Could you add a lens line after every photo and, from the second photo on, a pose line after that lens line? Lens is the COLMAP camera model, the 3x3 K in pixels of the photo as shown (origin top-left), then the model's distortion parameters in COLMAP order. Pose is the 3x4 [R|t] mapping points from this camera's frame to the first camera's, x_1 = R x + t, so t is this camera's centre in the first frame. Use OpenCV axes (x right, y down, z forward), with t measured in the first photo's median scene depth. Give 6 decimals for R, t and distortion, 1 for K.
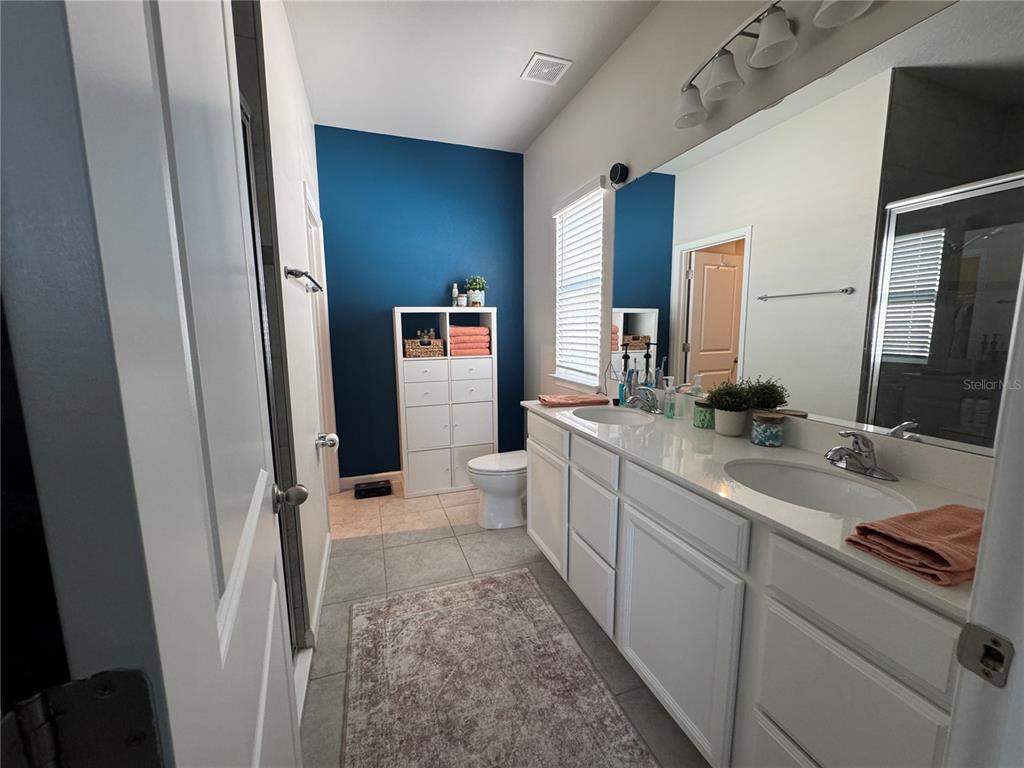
lens RADIAL K [[409.8, 0, 513.5], [0, 409.8, 386.8], [0, 0, 1]] dist [-0.001847, 0.000592]
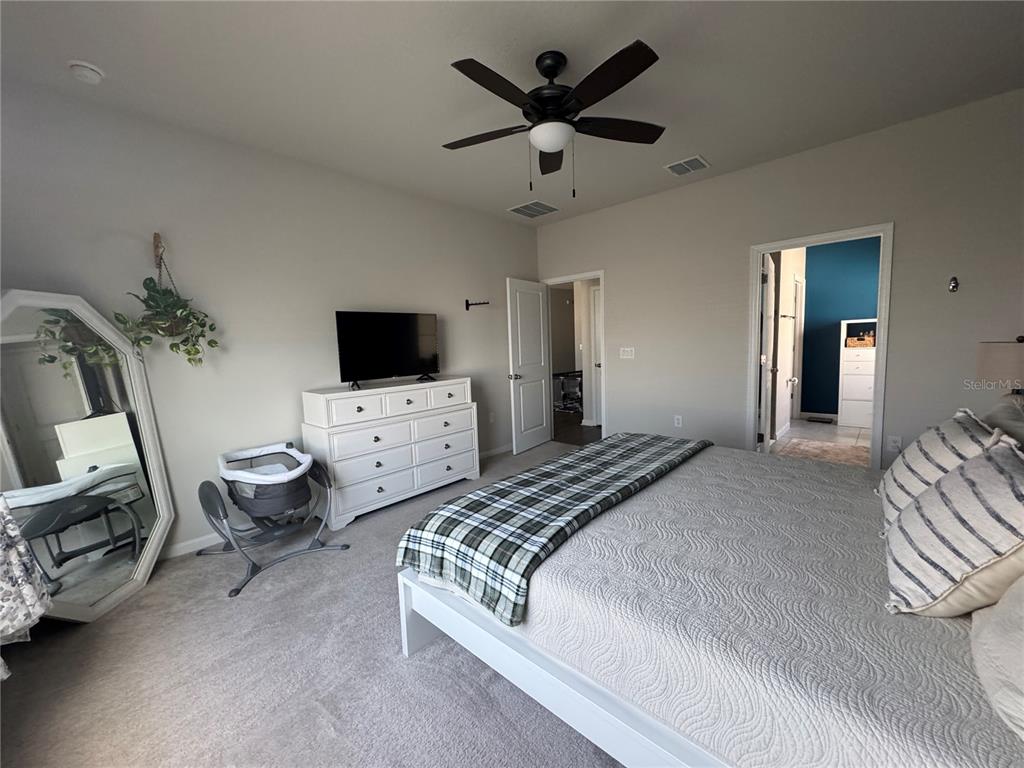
lens RADIAL K [[409.3, 0, 511.9], [0, 409.3, 388.6], [0, 0, 1]] dist [0.001213, 0.000101]
pose [[0.465769, 0.074917, -0.881729, 0.674108], [-0.090696, 0.995204, 0.036649, 0.180859], [0.880246, 0.062899, 0.470330, -1.176668]]
